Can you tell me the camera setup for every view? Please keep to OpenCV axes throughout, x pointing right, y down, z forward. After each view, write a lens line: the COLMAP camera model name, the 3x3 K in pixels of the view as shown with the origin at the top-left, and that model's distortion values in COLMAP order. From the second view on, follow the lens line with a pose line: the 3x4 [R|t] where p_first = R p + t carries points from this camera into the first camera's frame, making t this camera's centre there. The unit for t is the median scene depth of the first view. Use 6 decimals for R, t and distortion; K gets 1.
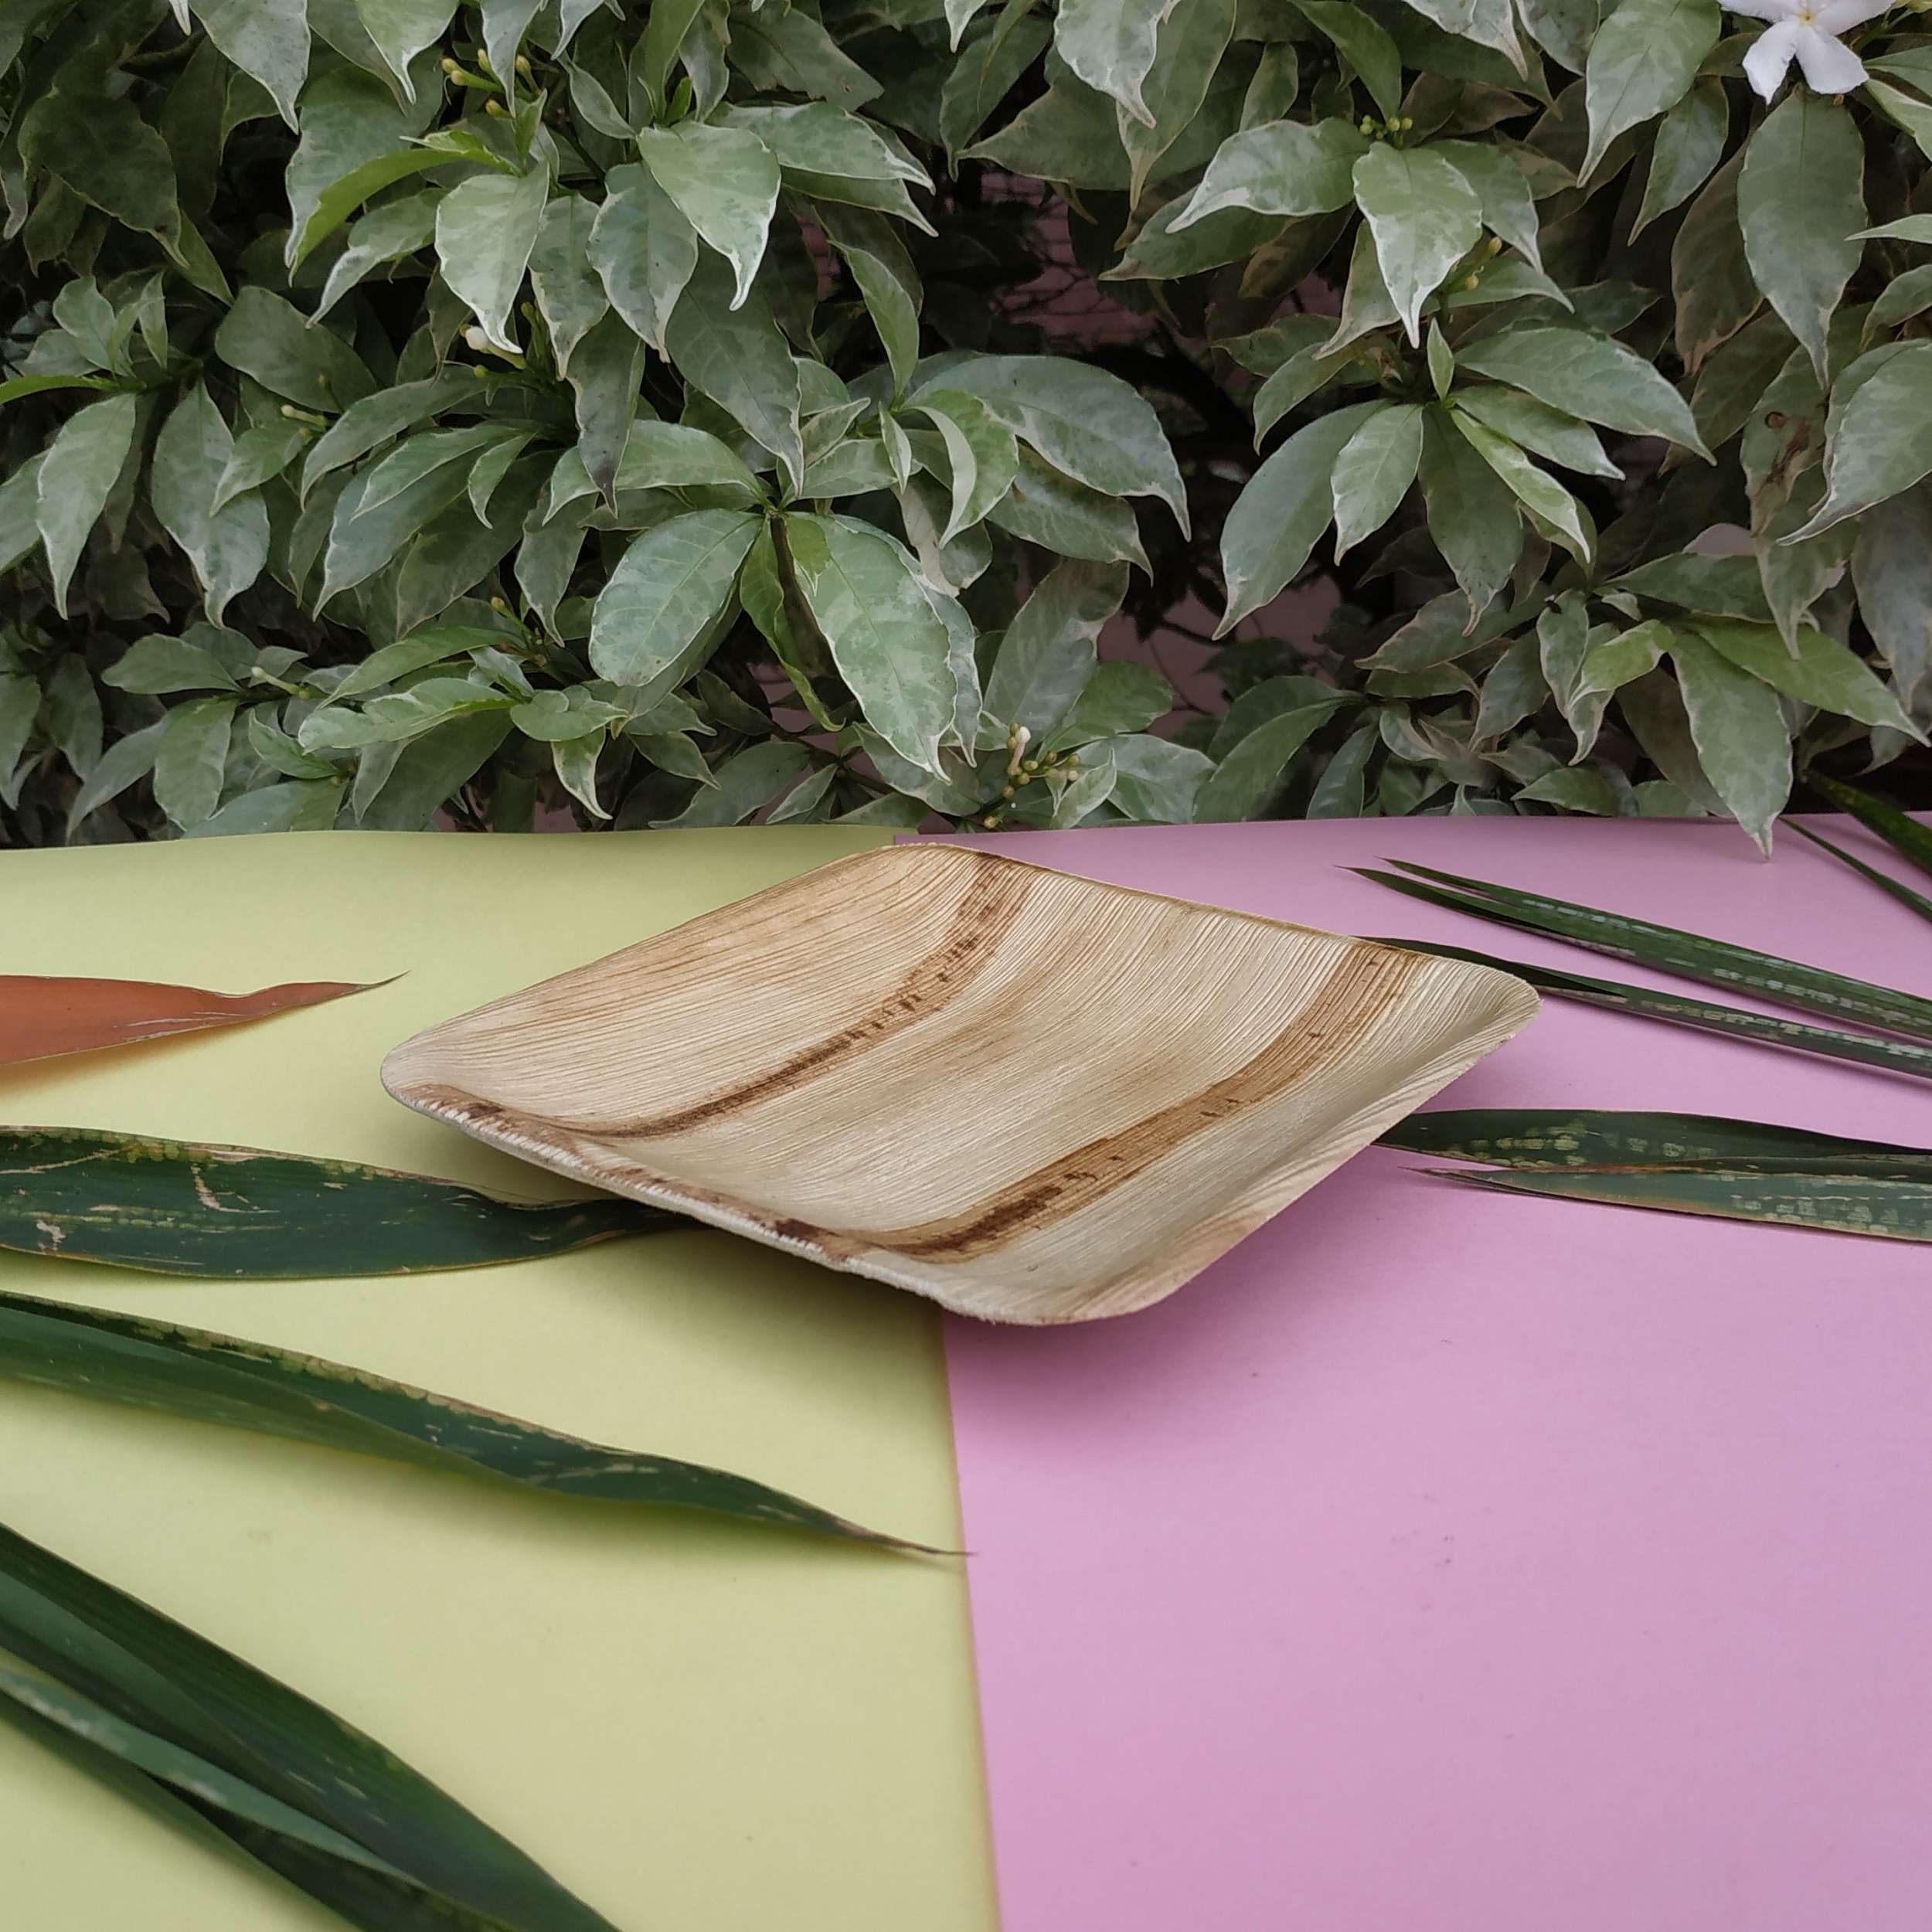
lens RADIAL K [[1991.7, 0, 929.9], [0, 1991.7, 970.5], [0, 0, 1]] dist [-0.004201, -0.006373]
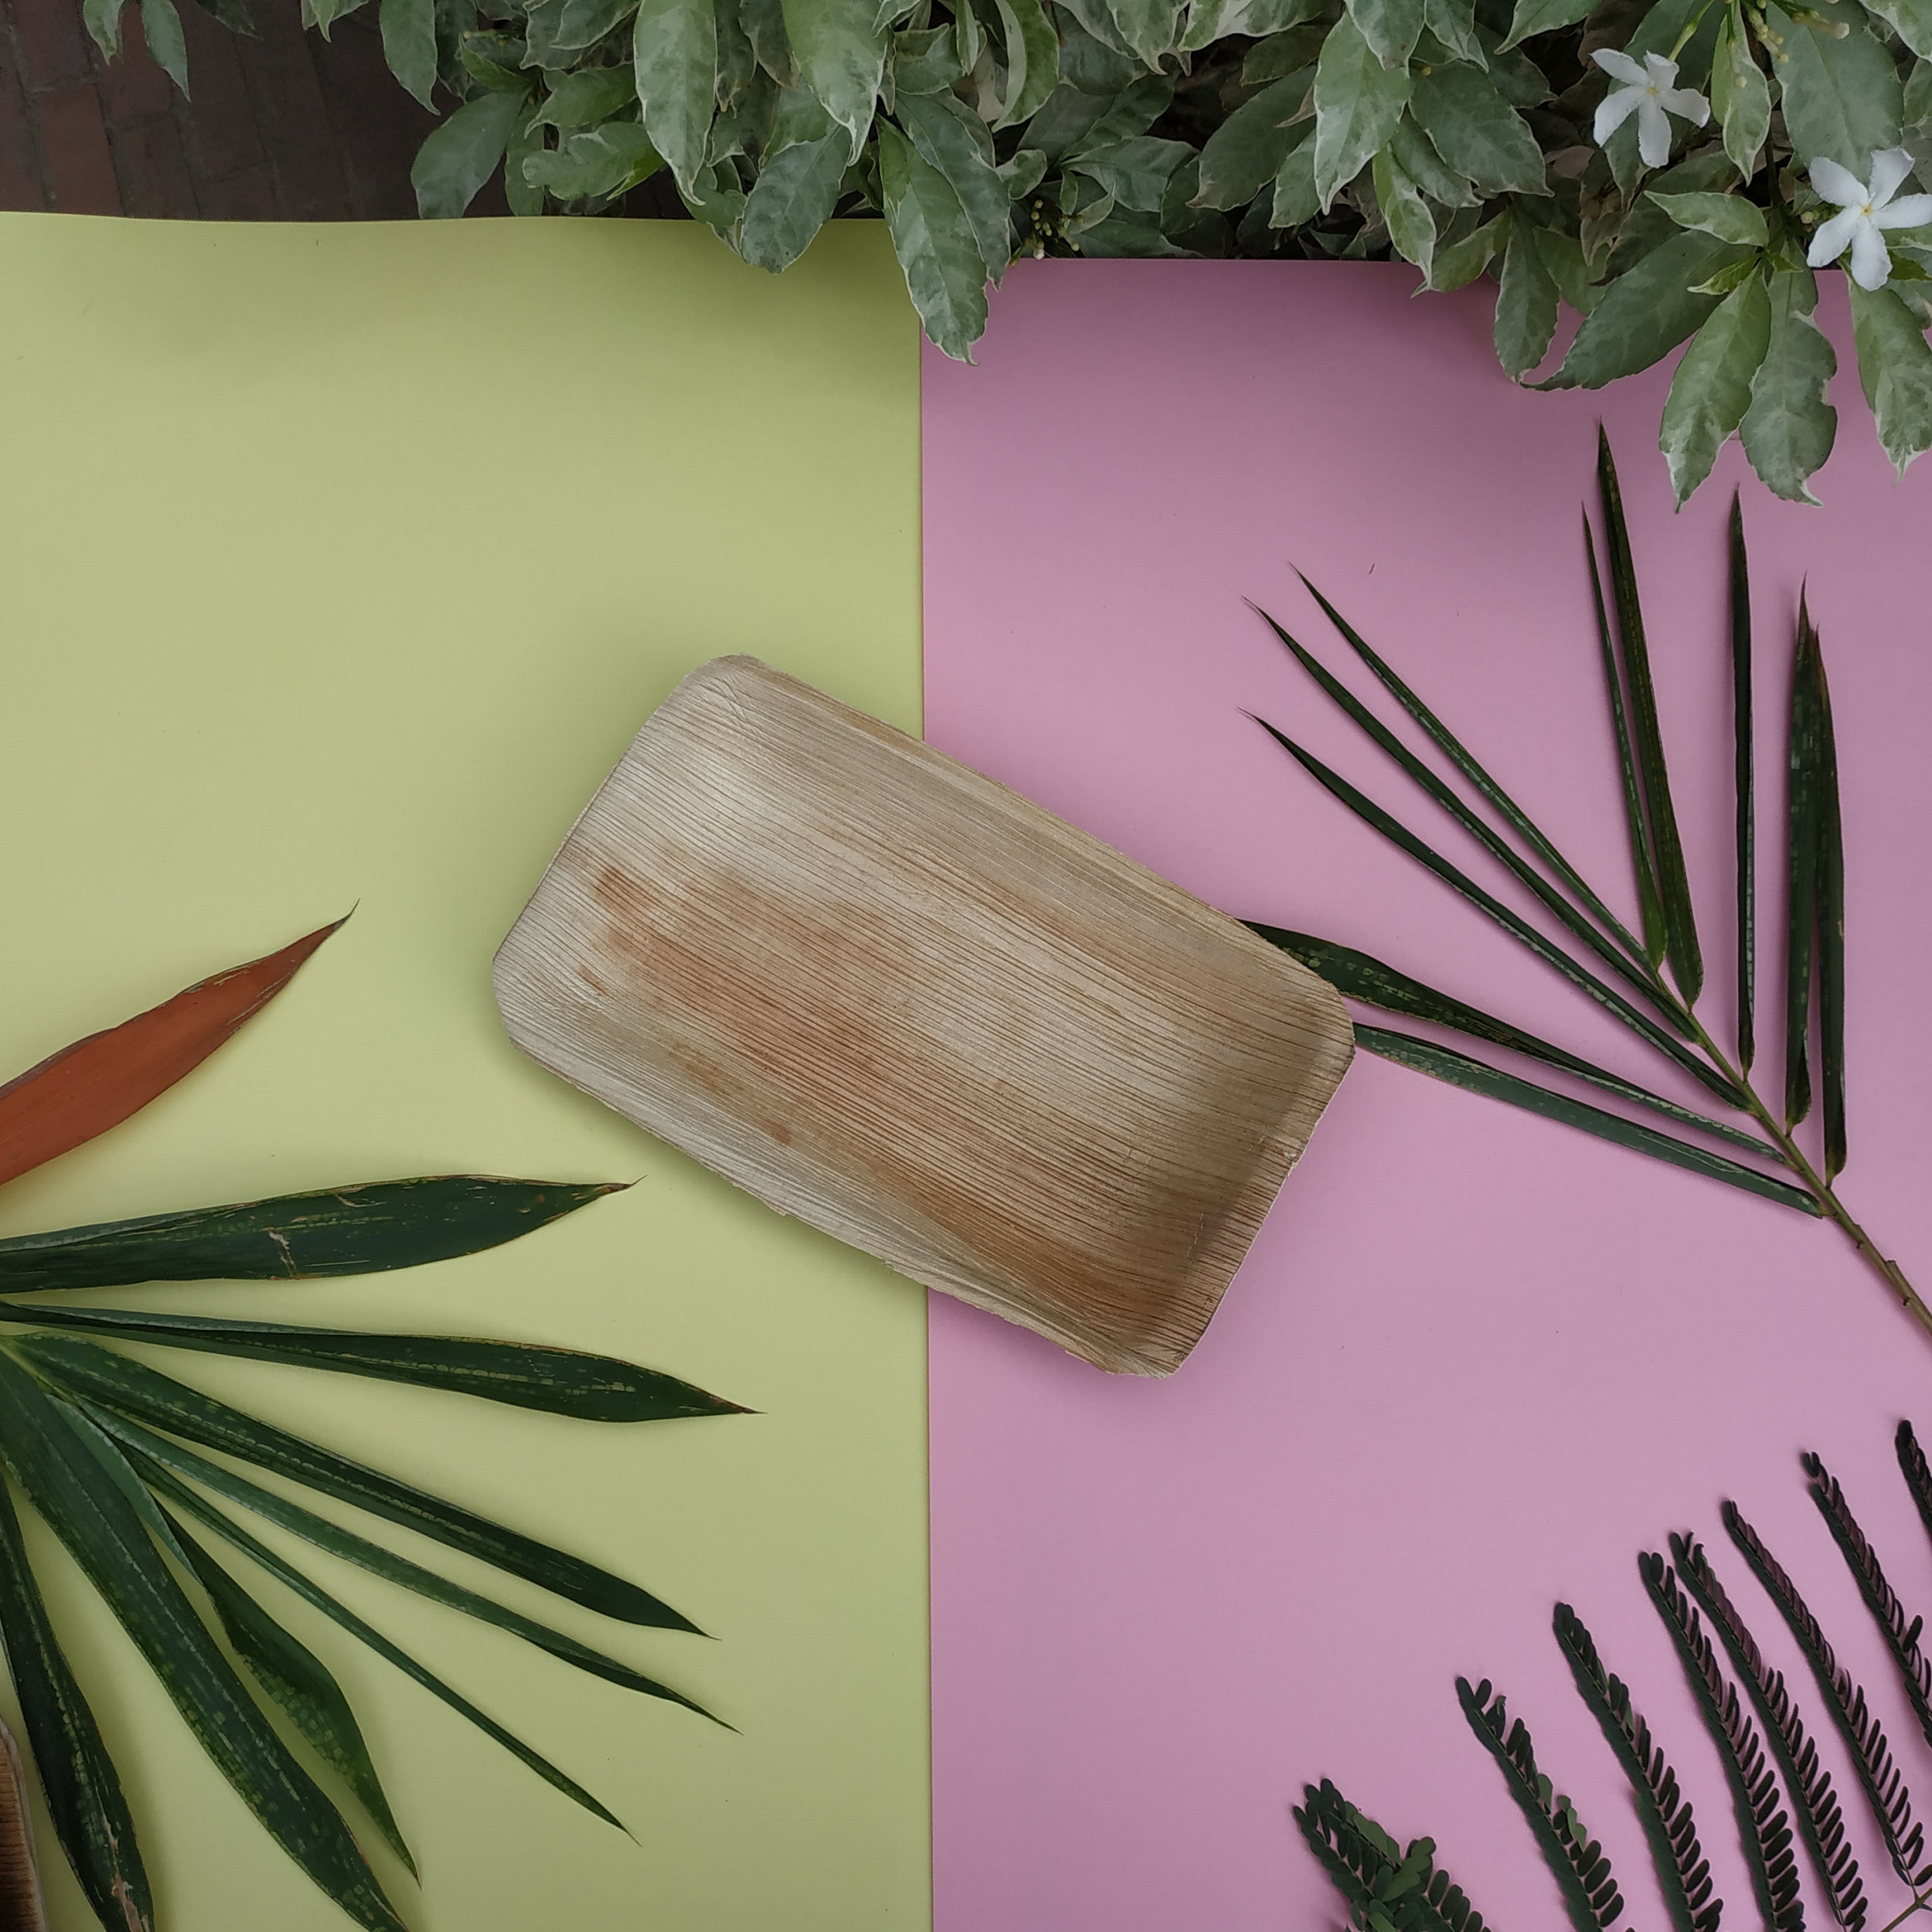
lens RADIAL K [[1918.4, 0, 879.1], [0, 1918.4, 963.9], [0, 0, 1]] dist [0.011679, -0.019202]
pose [[0.996214, 0.086738, 0.005911, -0.031060], [-0.055415, 0.581122, 0.811928, -0.958698], [0.066990, -0.809181, 0.583728, -0.228362]]
